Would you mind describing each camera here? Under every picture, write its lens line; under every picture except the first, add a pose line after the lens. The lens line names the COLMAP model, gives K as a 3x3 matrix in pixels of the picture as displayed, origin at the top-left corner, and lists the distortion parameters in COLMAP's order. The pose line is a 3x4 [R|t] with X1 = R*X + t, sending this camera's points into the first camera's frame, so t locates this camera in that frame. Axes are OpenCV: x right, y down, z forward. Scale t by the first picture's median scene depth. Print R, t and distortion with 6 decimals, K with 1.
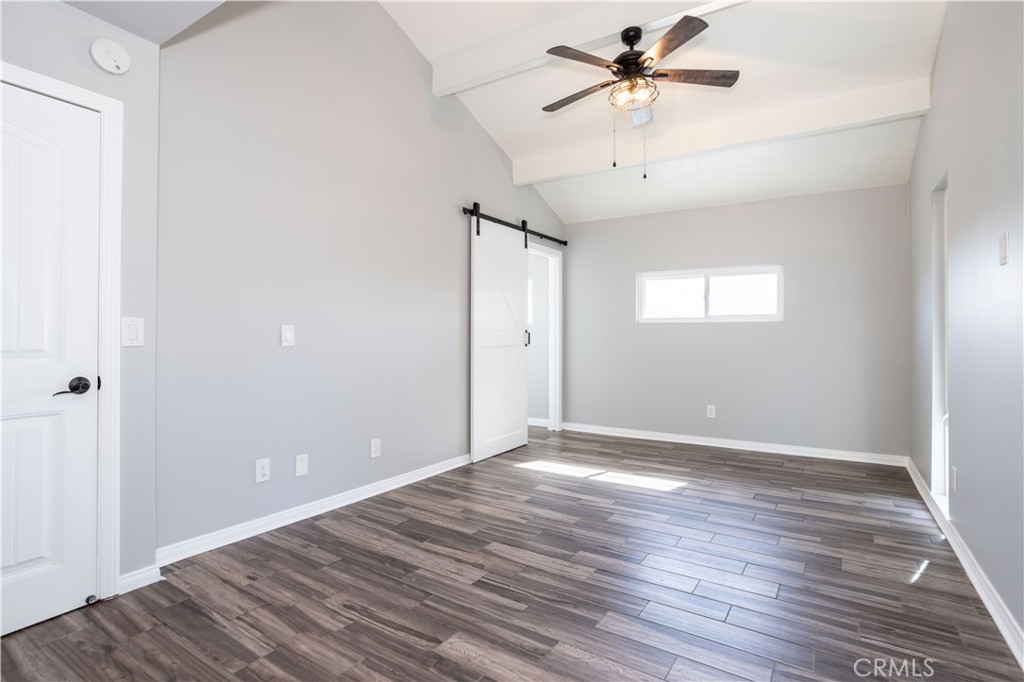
lens RADIAL K [[505.1, 0, 512.0], [0, 505.1, 341.0], [0, 0, 1]] dist [-0.056518, 0.029911]
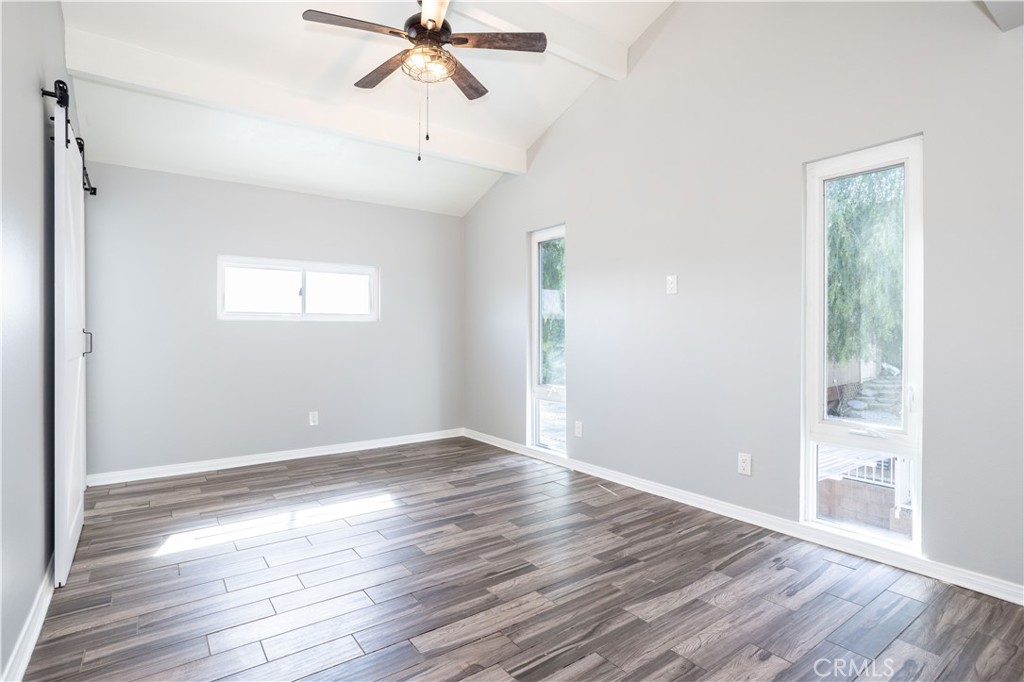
lens RADIAL K [[505.1, 0, 512.0], [0, 505.1, 341.0], [0, 0, 1]] dist [-0.056518, 0.029911]
pose [[0.355020, -0.015605, 0.934728, -0.502810], [0.013943, 0.999838, 0.011396, -0.009680], [-0.934755, 0.008987, 0.355180, 0.515794]]
